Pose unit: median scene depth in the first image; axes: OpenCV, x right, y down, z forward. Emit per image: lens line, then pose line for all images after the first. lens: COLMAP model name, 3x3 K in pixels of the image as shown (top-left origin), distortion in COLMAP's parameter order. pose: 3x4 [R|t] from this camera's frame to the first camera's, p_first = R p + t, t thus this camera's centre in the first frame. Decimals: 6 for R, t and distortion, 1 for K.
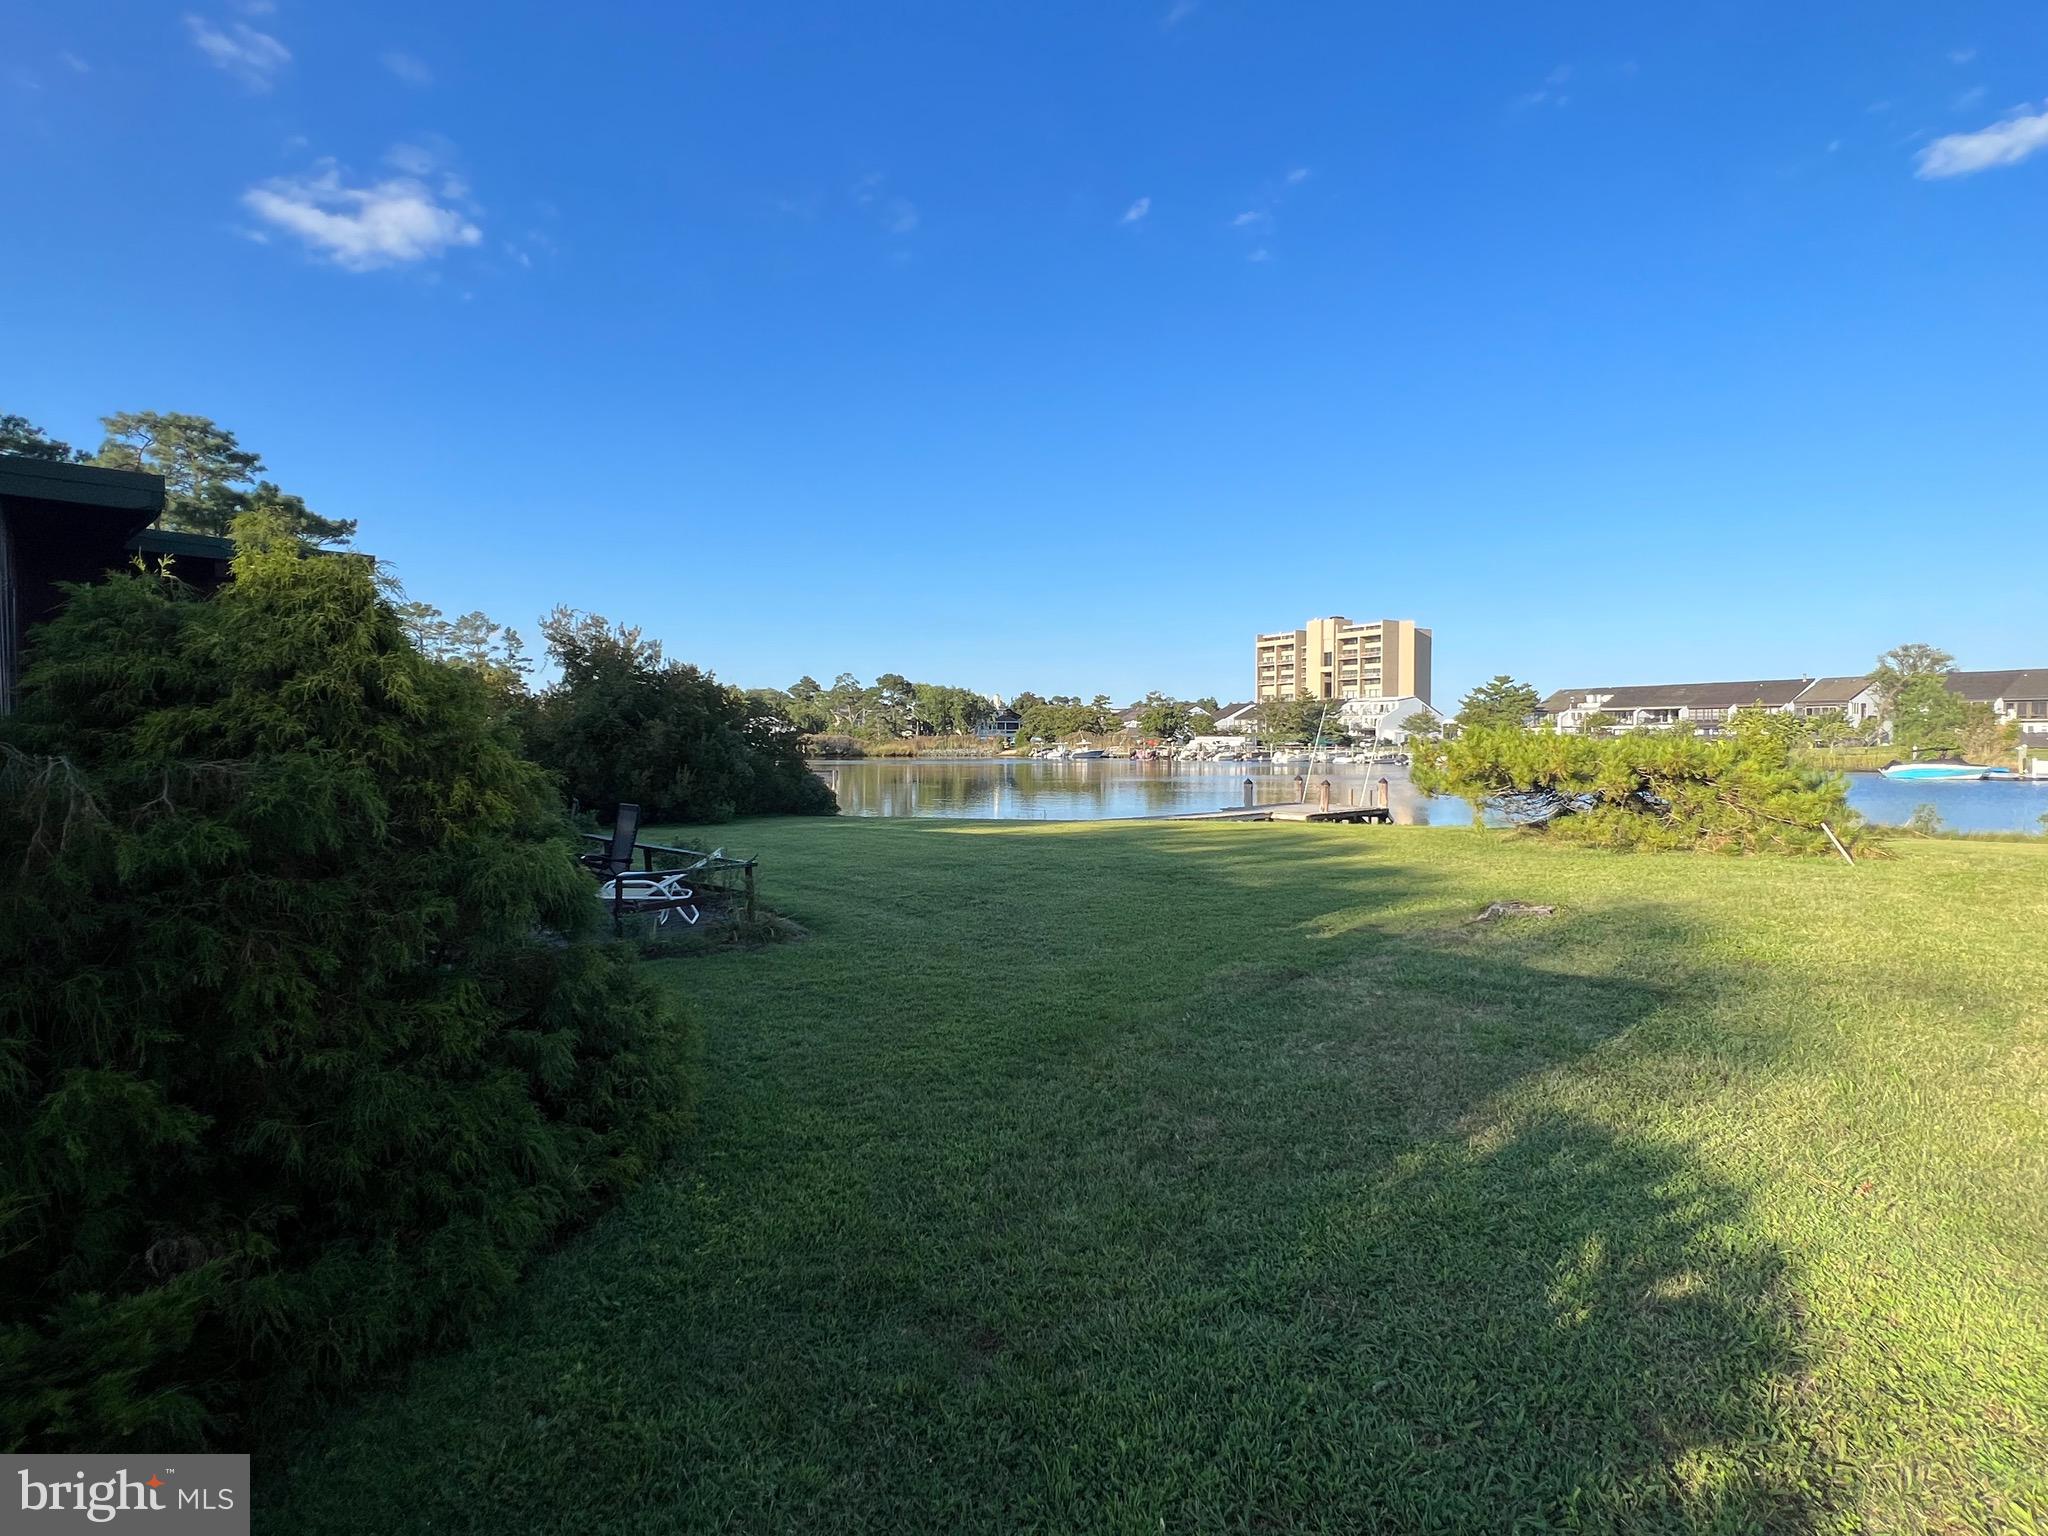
lens RADIAL K [[1020.0, 0, 1029.6], [0, 1020.0, 769.0], [0, 0, 1]] dist [-0.003617, 0.000260]
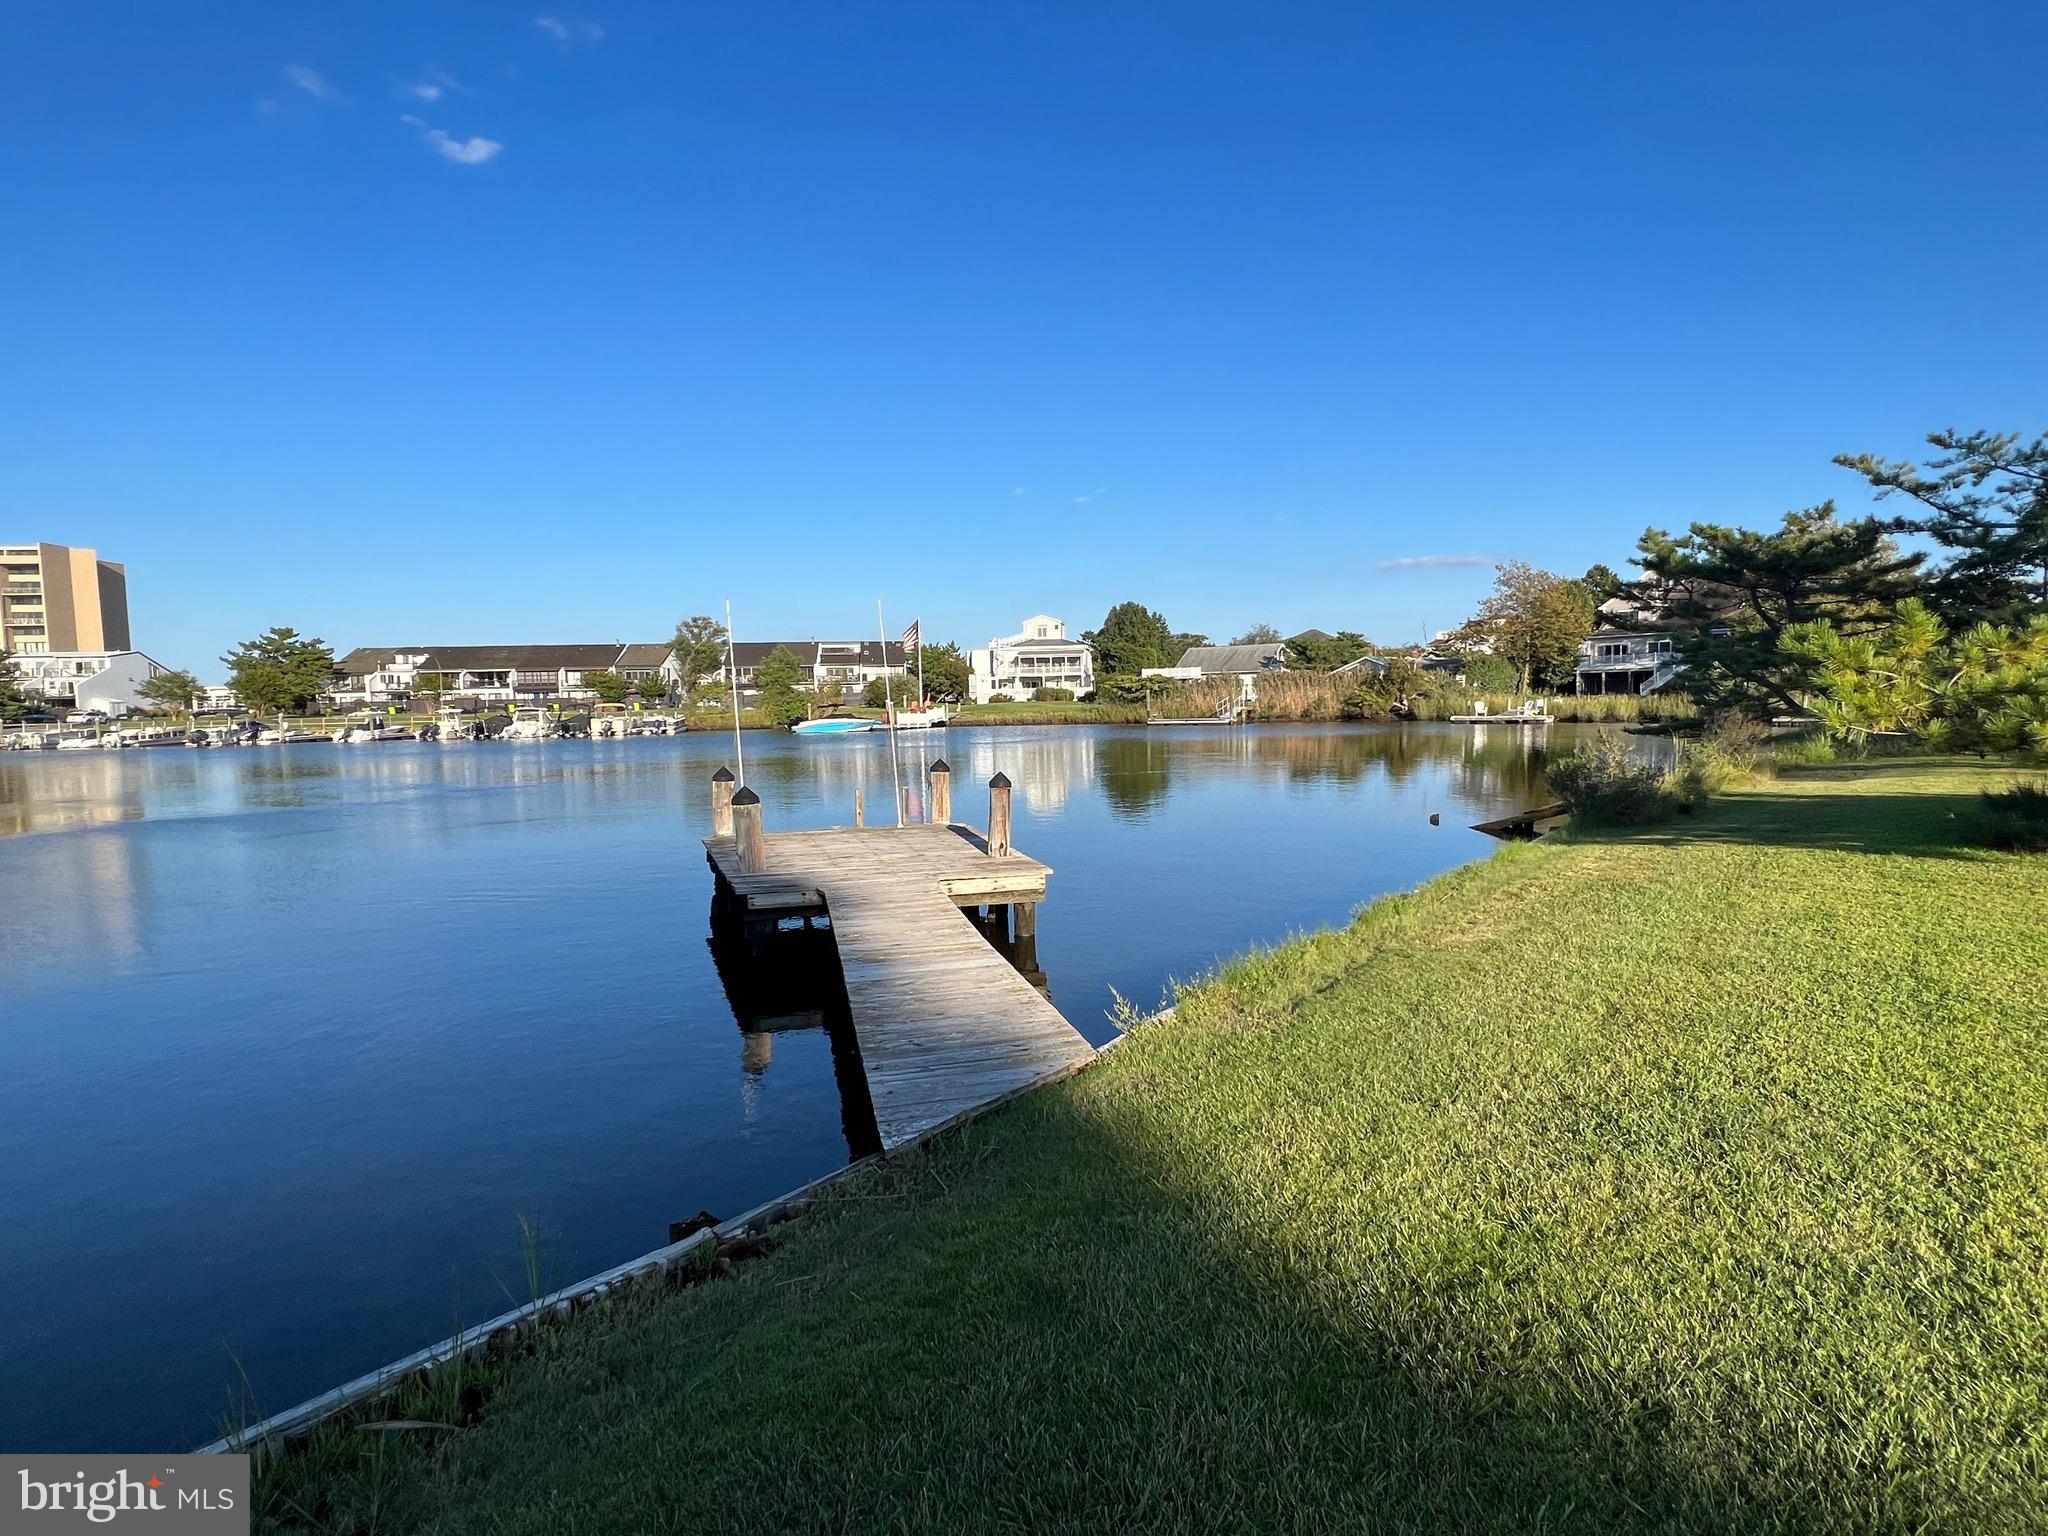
lens RADIAL K [[1020.0, 0, 1028.6], [0, 1020.0, 774.0], [0, 0, 1]] dist [-0.003617, 0.000260]
pose [[0.425994, -0.076394, 0.901495, -0.011020], [0.044826, 0.996987, 0.063304, -0.002553], [-0.903615, 0.013444, 0.428135, 0.144565]]
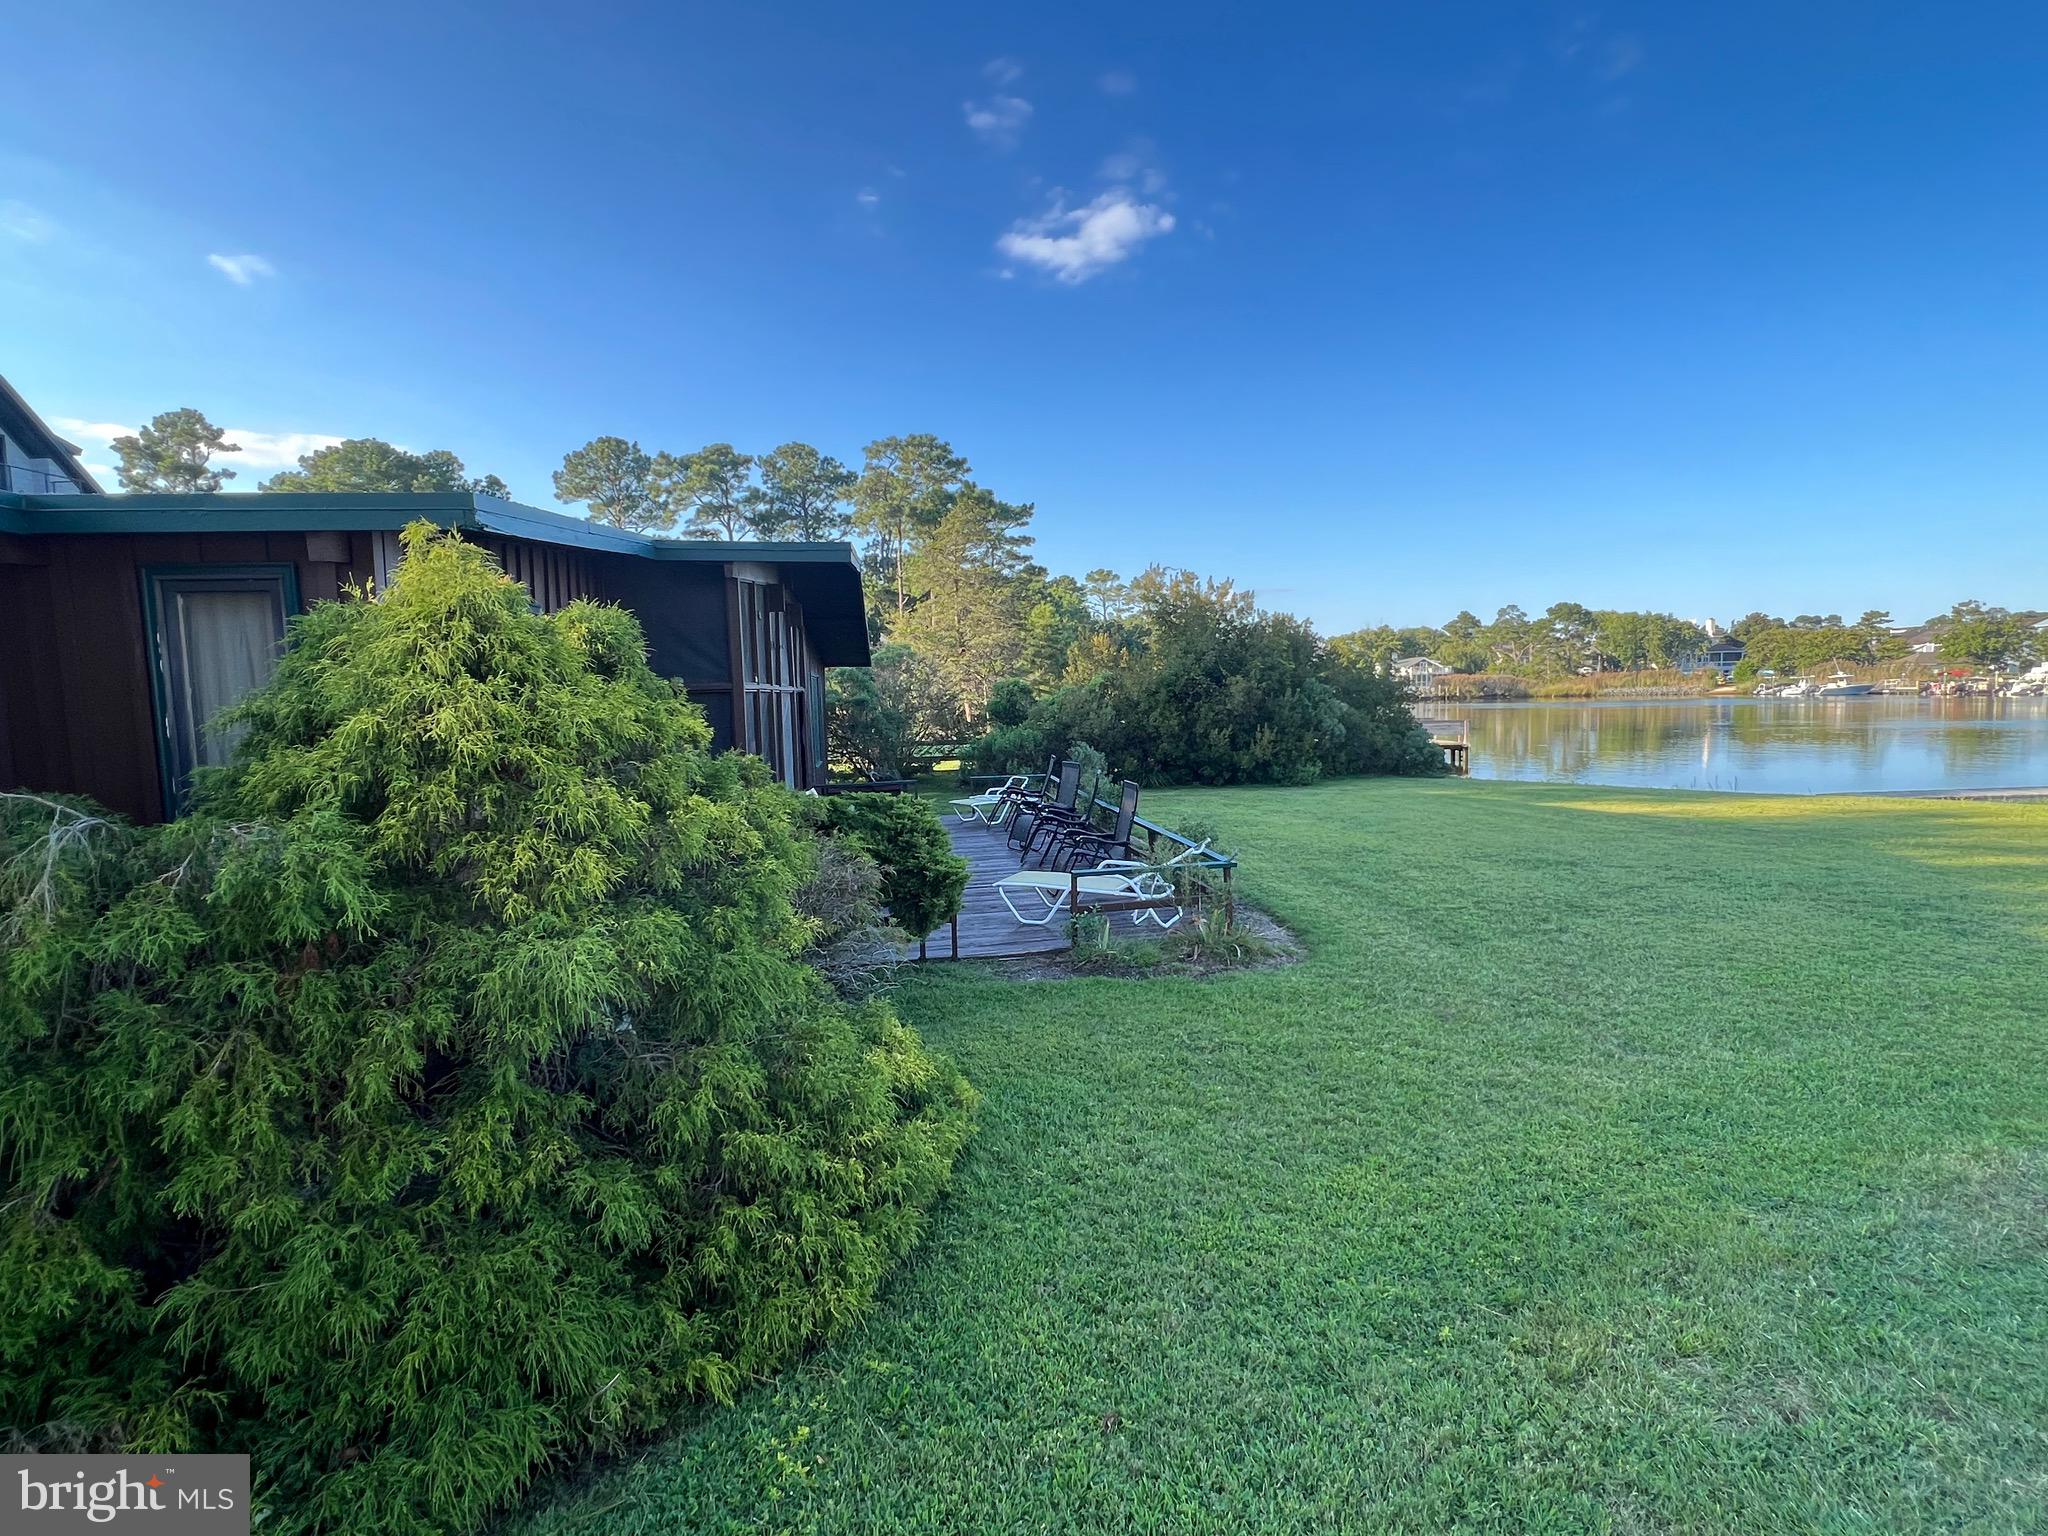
lens RADIAL K [[1020.0, 0, 1029.3], [0, 1020.0, 779.6], [0, 0, 1]] dist [-0.003617, 0.000260]
pose [[0.812643, 0.029474, -0.582016, 0.004665], [0.009383, 0.997929, 0.063638, -0.001815], [0.582687, -0.057176, 0.810683, 0.013558]]
